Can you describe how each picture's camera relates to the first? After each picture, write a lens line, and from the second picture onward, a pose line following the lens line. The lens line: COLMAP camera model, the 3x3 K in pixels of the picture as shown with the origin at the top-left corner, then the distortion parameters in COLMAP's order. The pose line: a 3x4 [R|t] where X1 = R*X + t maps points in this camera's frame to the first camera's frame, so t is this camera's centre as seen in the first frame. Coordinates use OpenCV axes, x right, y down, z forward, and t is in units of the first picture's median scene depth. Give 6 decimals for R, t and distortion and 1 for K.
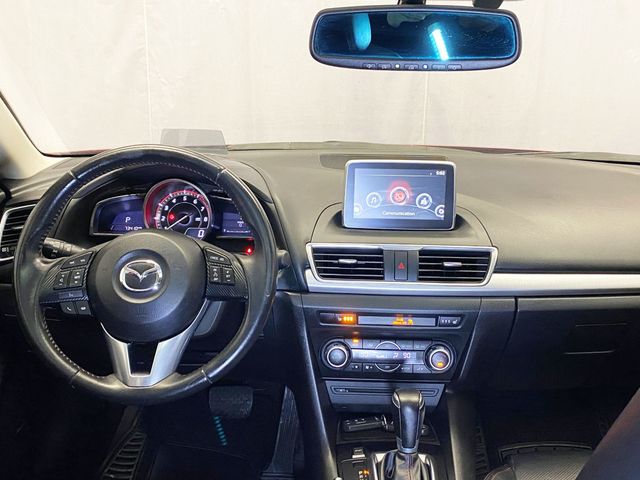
lens RADIAL K [[660.1, 0, 313.4], [0, 660.1, 241.6], [0, 0, 1]] dist [0.098847, 0.000000]
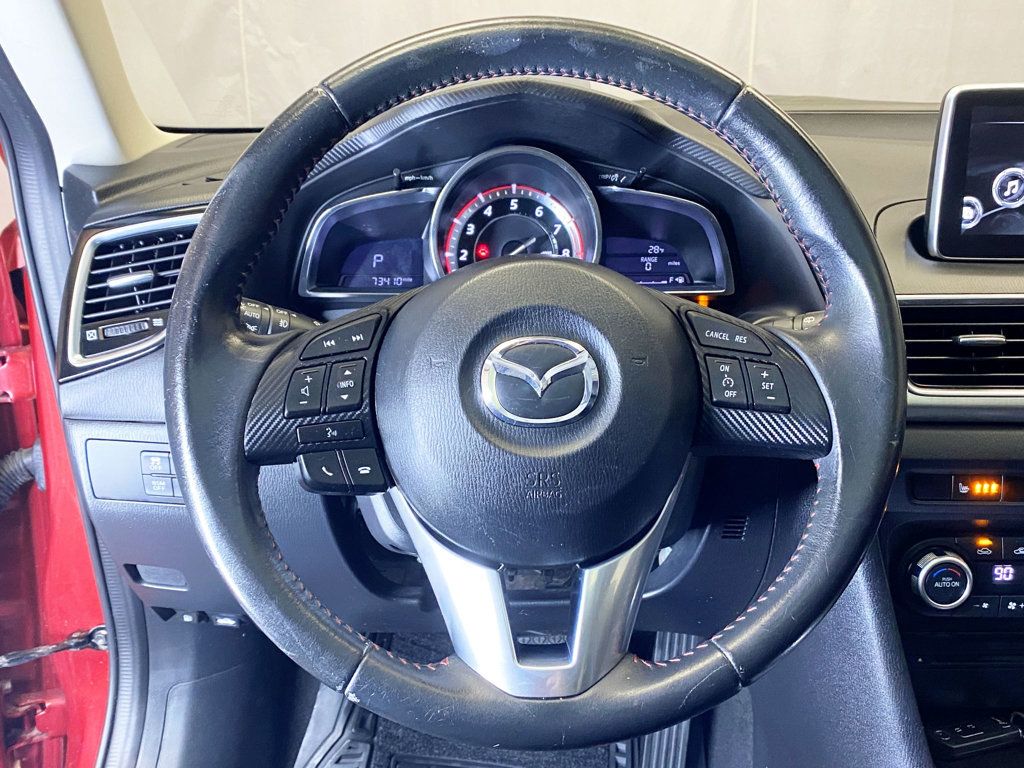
lens RADIAL K [[1056.2, 0, 518.3], [0, 1056.2, 385.5], [0, 0, 1]] dist [0.098847, 0.000000]
pose [[0.998786, -0.025923, 0.041883, -0.236937], [0.024427, 0.999059, 0.035844, 0.025208], [-0.042773, -0.034777, 0.998479, 0.358139]]
